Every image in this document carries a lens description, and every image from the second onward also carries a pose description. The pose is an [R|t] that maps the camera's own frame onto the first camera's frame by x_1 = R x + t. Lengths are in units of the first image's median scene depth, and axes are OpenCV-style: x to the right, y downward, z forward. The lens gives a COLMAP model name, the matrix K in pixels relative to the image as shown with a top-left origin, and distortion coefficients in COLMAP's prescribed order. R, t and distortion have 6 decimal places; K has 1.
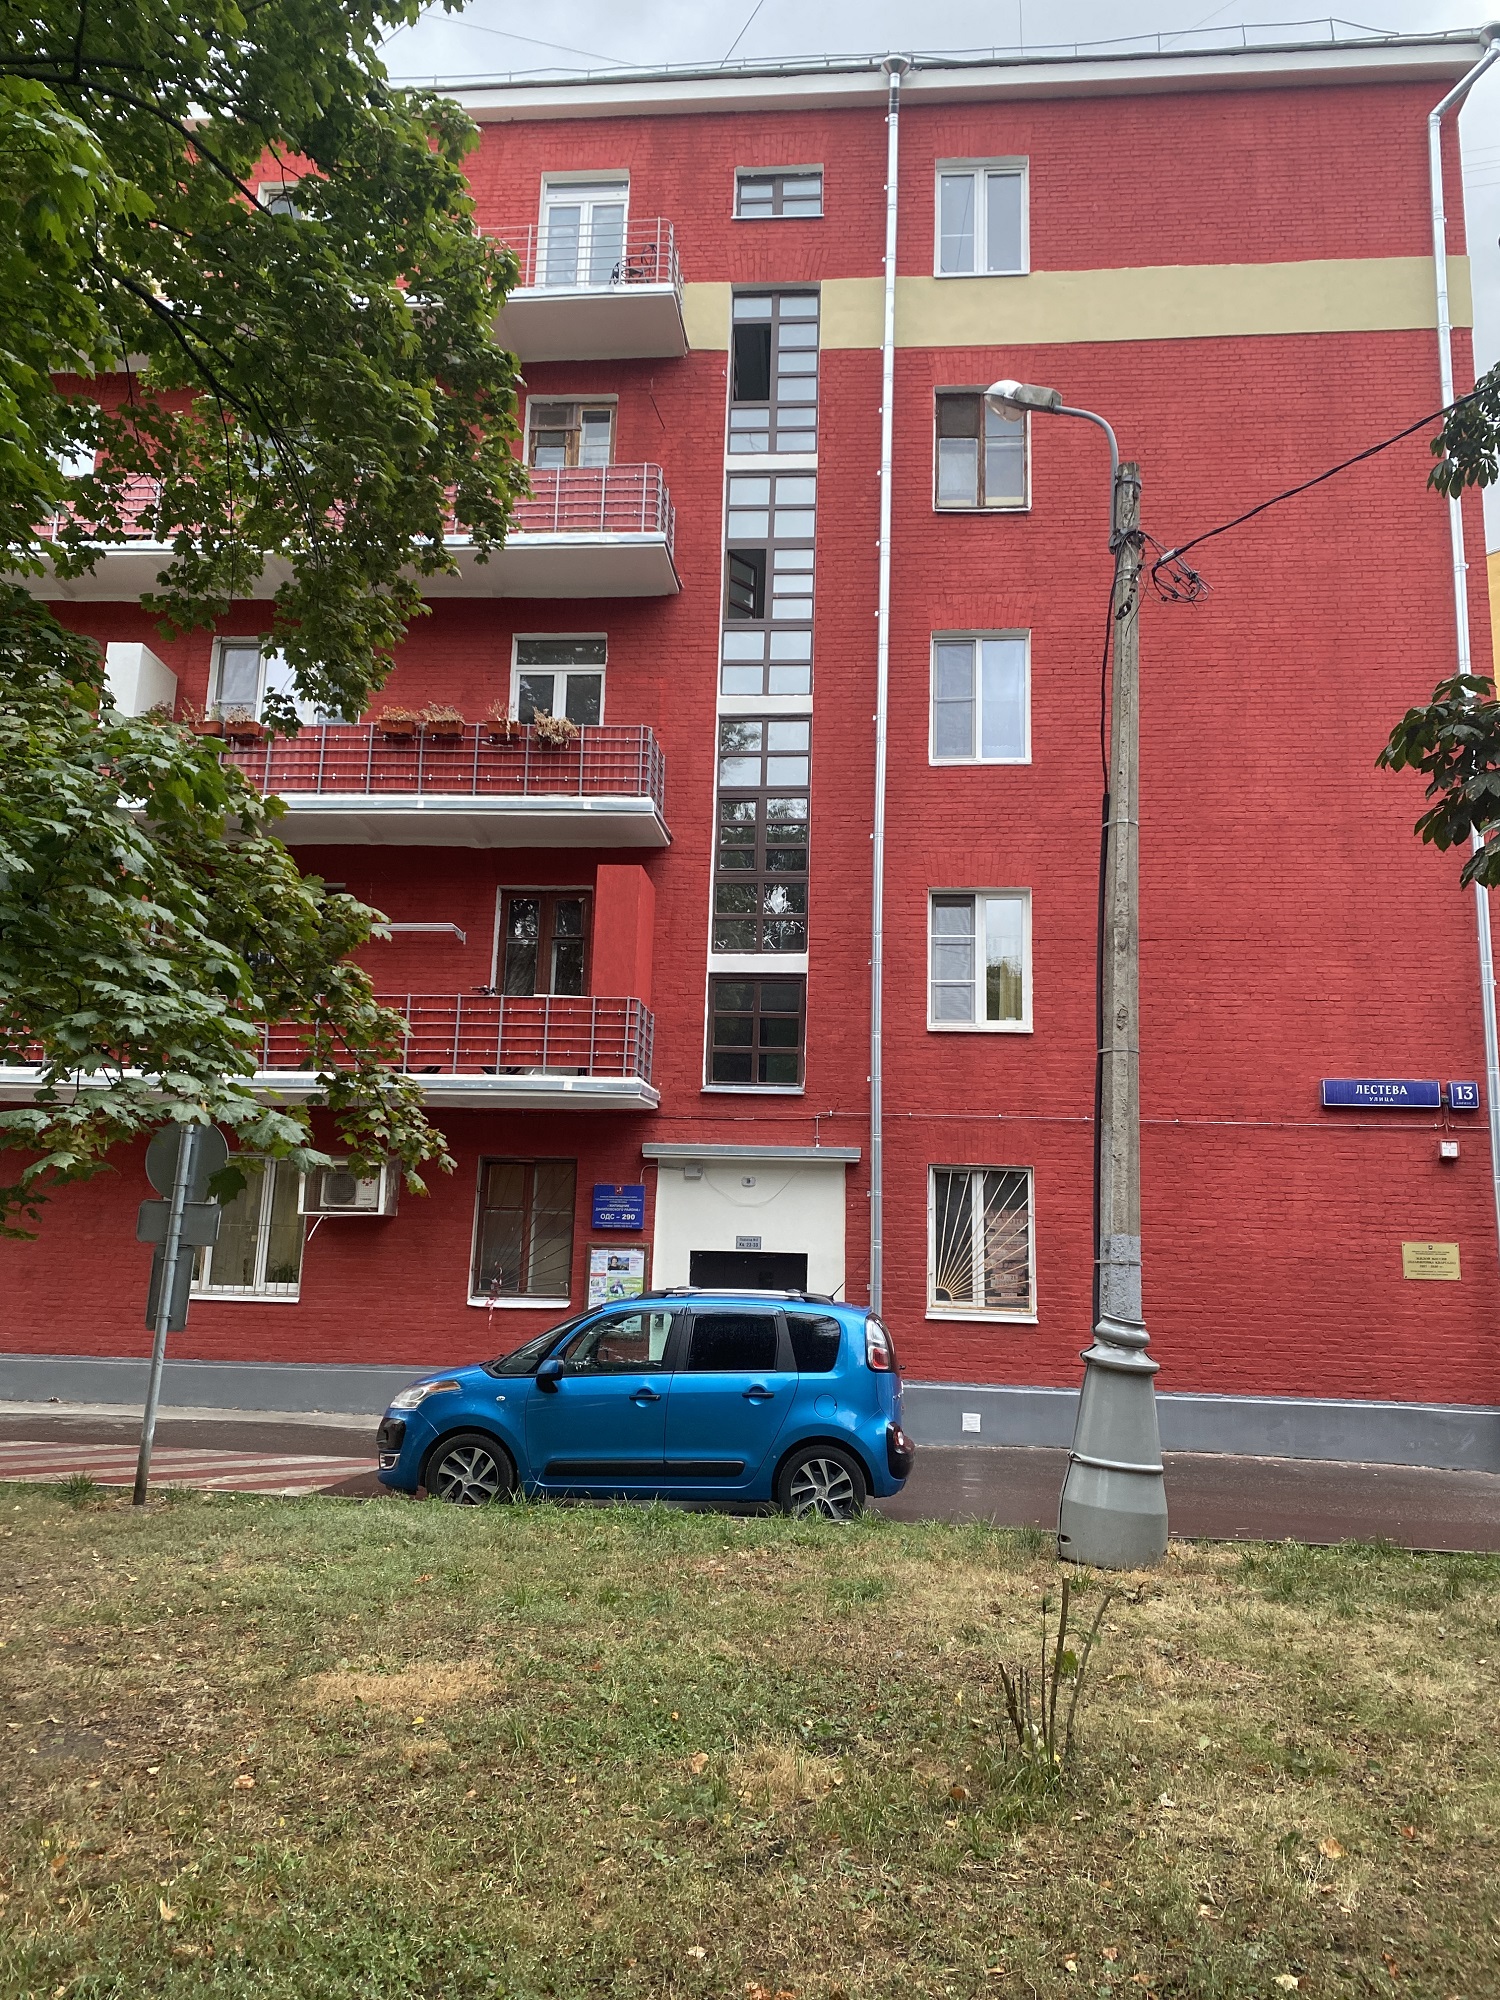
lens RADIAL K [[1469.5, 0, 750.0], [0, 1469.5, 1000.0], [0, 0, 1]] dist [0.060204, -0.080602]
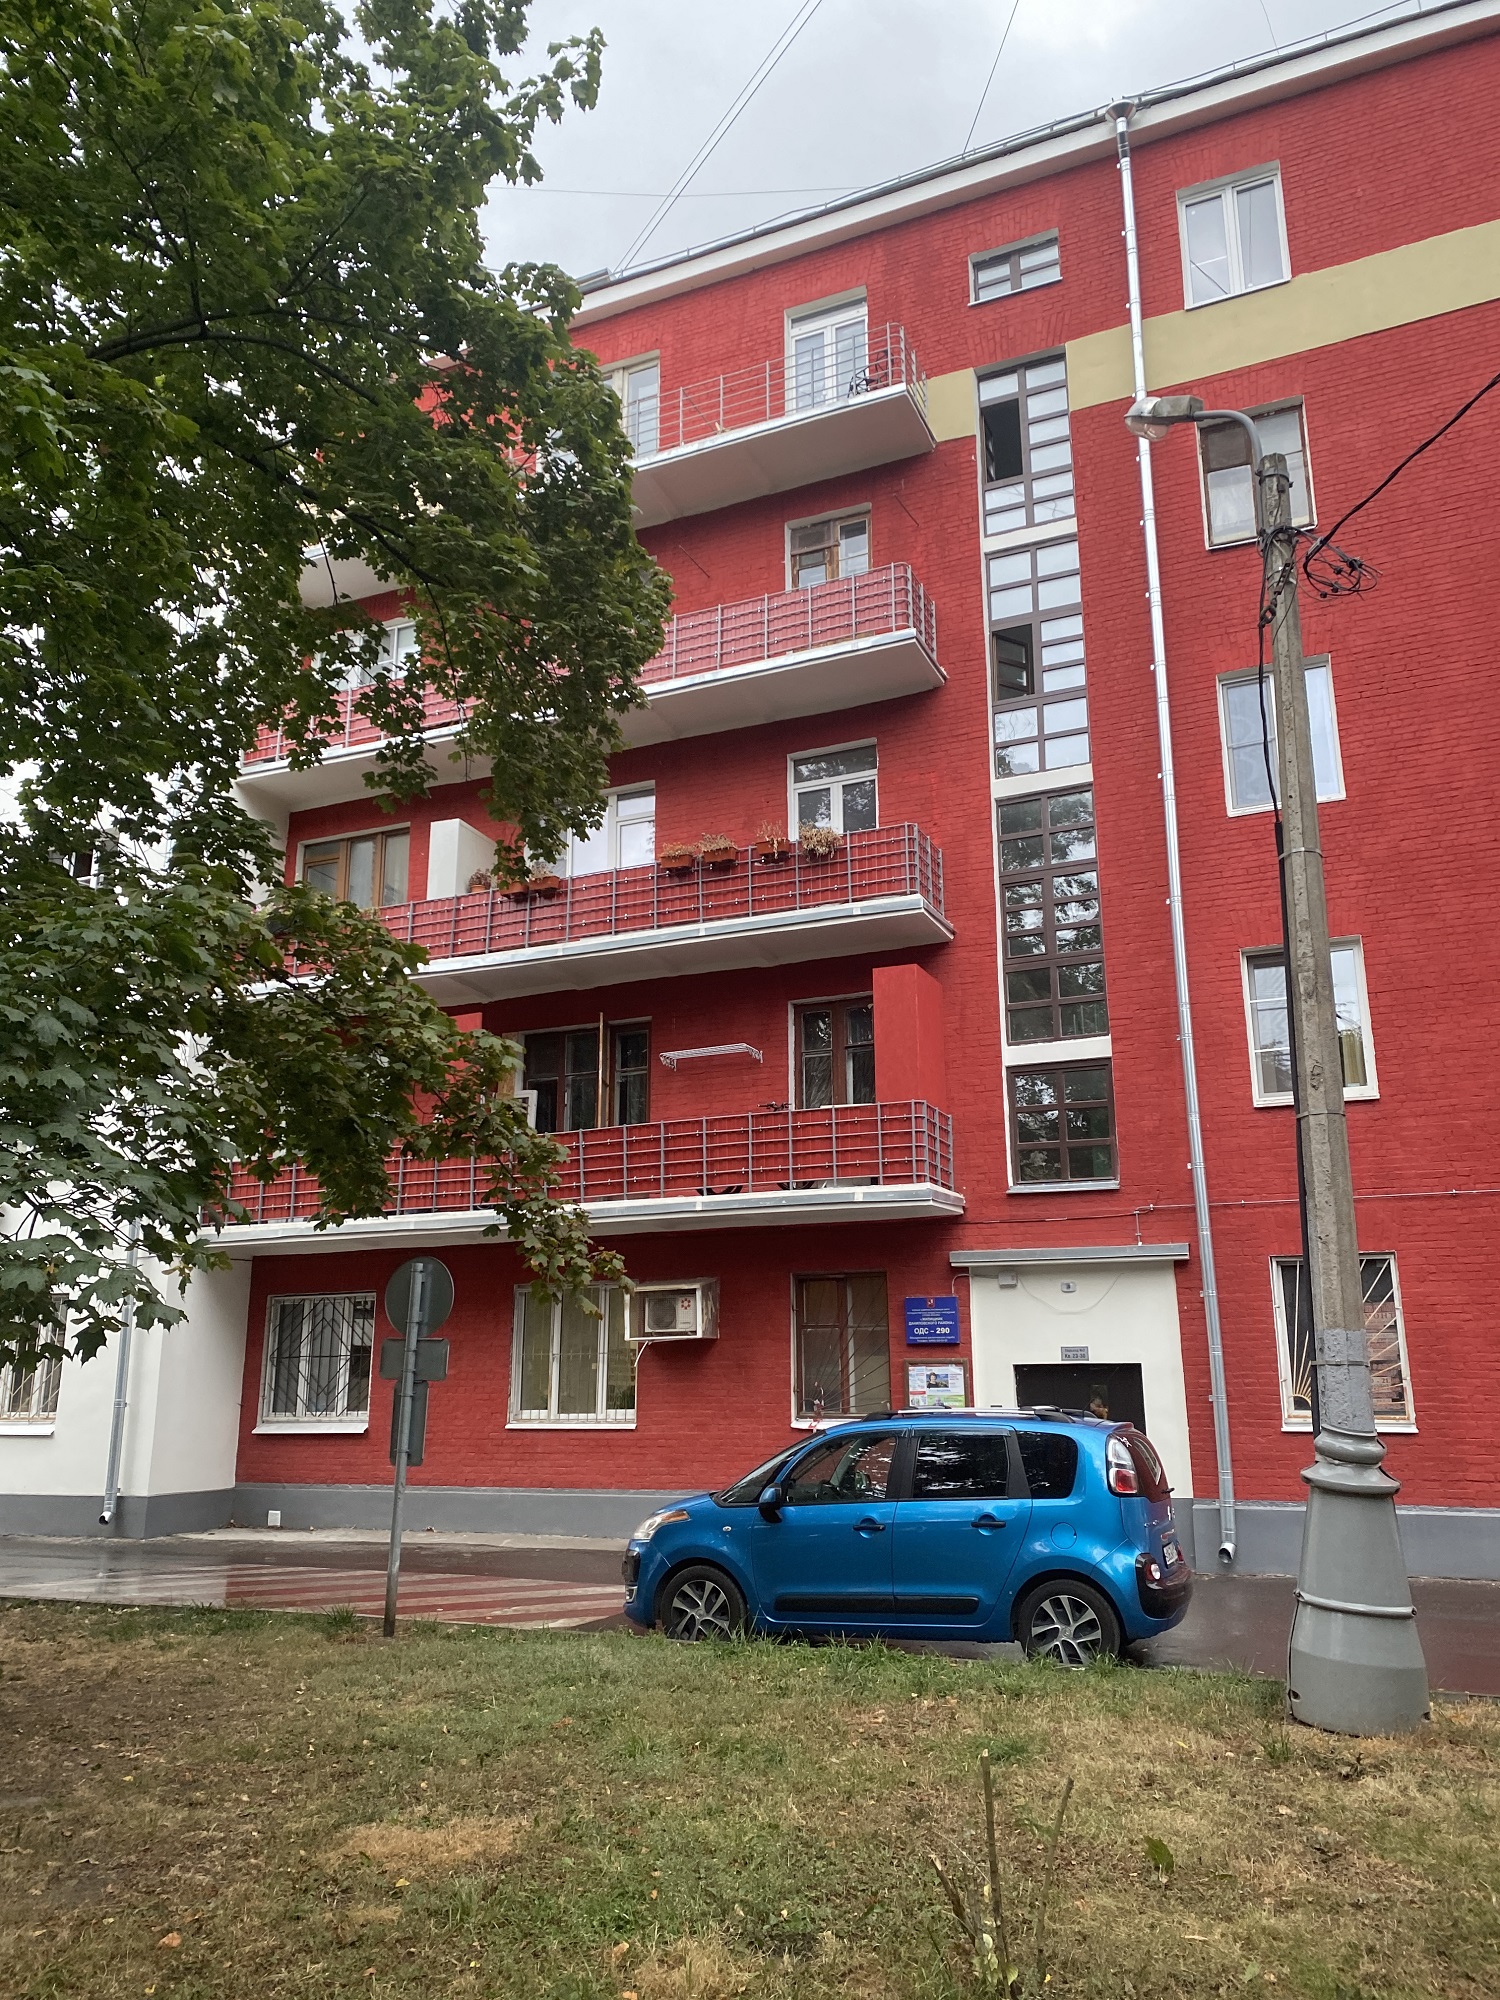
lens RADIAL K [[1476.7, 0, 755.0], [0, 1476.7, 1016.5], [0, 0, 1]] dist [0.047551, -0.048512]
pose [[0.949357, -0.110227, -0.294228, 0.105400], [0.091651, 0.992868, -0.076239, 0.007372], [0.300534, 0.045412, 0.952689, 0.038044]]
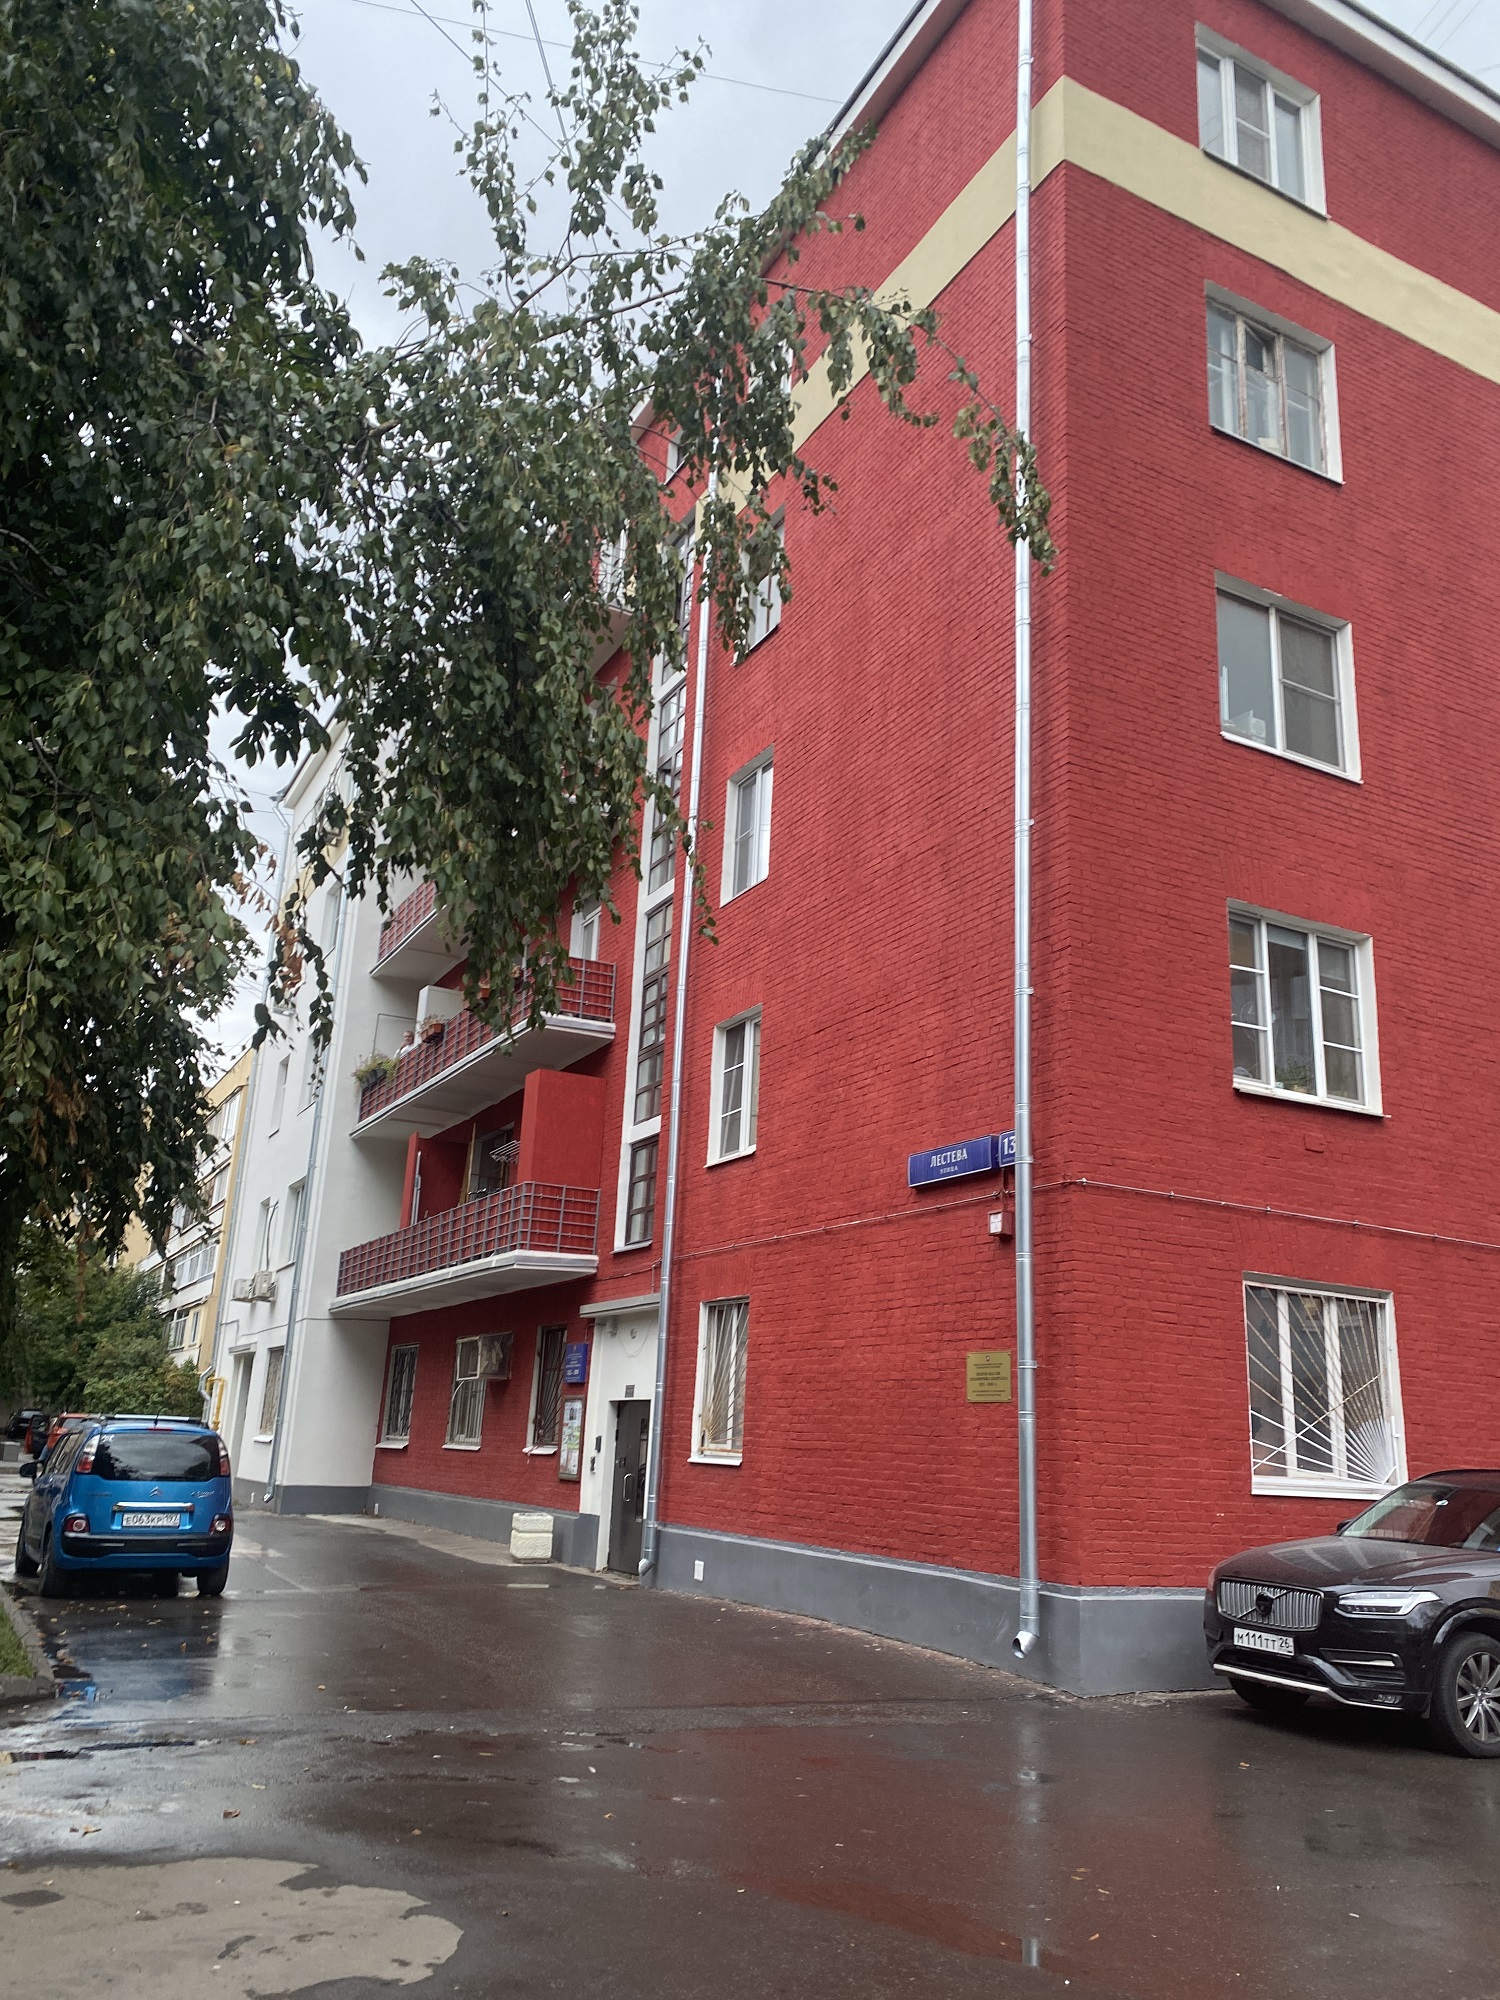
lens RADIAL K [[1514.8, 0, 789.7], [0, 1514.8, 989.5], [0, 0, 1]] dist [0.100243, -0.194857]
pose [[0.555547, -0.246095, -0.794232, 1.005304], [0.139166, 0.969243, -0.202979, 0.121310], [0.819756, 0.002234, 0.572708, 0.446713]]
